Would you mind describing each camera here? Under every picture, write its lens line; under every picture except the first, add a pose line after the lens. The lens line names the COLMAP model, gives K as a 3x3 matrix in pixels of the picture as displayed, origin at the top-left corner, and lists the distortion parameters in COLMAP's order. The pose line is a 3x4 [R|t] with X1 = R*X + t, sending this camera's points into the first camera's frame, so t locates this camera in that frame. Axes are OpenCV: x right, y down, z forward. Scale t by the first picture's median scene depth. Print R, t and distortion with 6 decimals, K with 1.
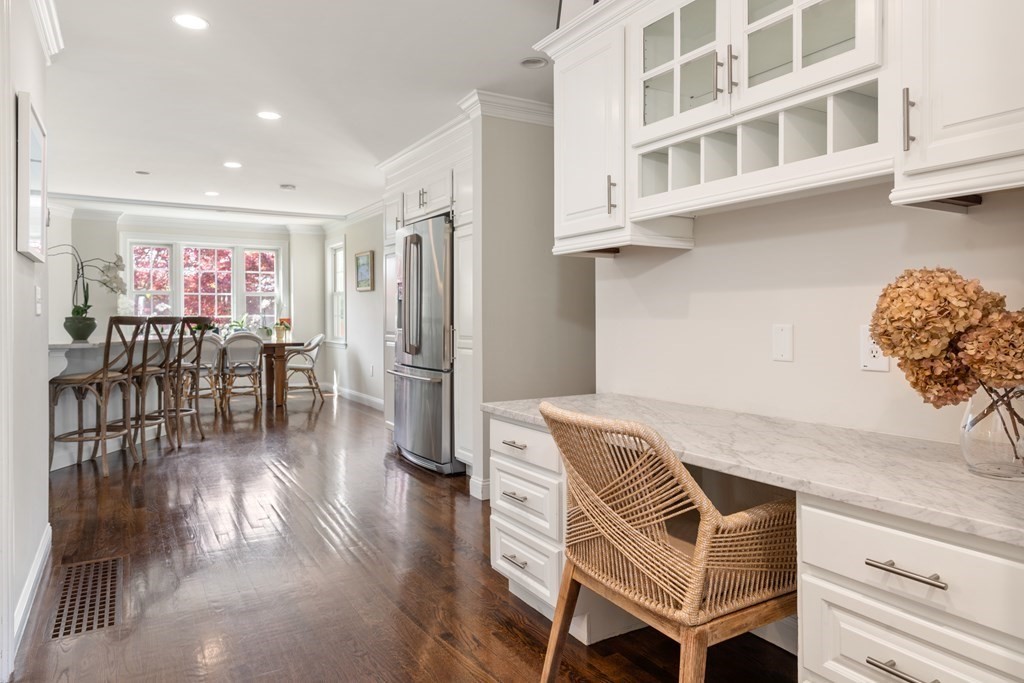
lens RADIAL K [[645.7, 0, 515.0], [0, 645.7, 314.6], [0, 0, 1]] dist [0.004455, -0.002369]
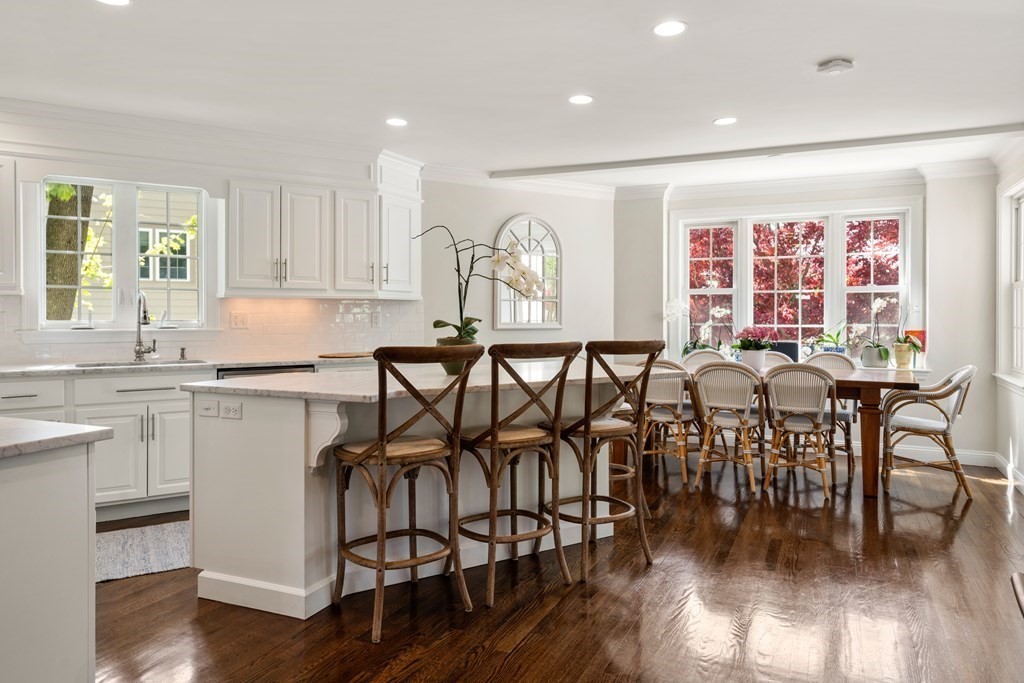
lens RADIAL K [[713.5, 0, 507.1], [0, 713.5, 324.6], [0, 0, 1]] dist [-0.004730, 0.018033]
pose [[0.562678, 0.015104, -0.826538, -0.039100], [0.002042, 0.999805, 0.019661, -0.013876], [0.826674, -0.012751, 0.562537, 0.378775]]
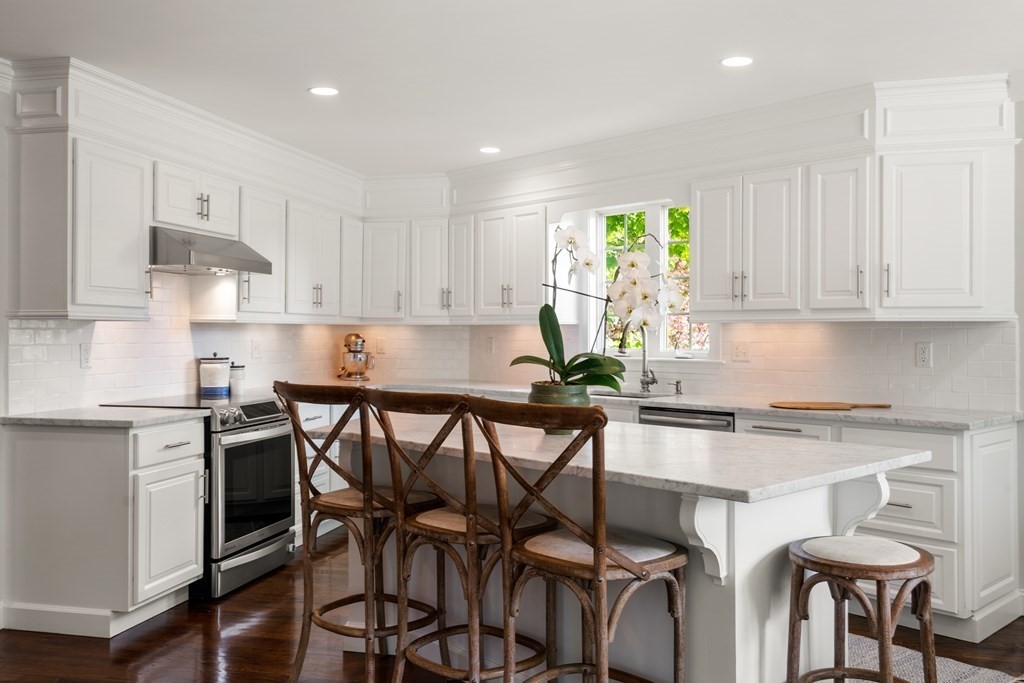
lens RADIAL K [[872.7, 0, 514.2], [0, 872.7, 333.8], [0, 0, 1]] dist [0.001597, 0.004420]
pose [[-0.705641, -0.003135, -0.708563, -0.140689], [0.000150, 0.999990, -0.004574, -0.015179], [0.708570, -0.003333, -0.705633, 0.842400]]
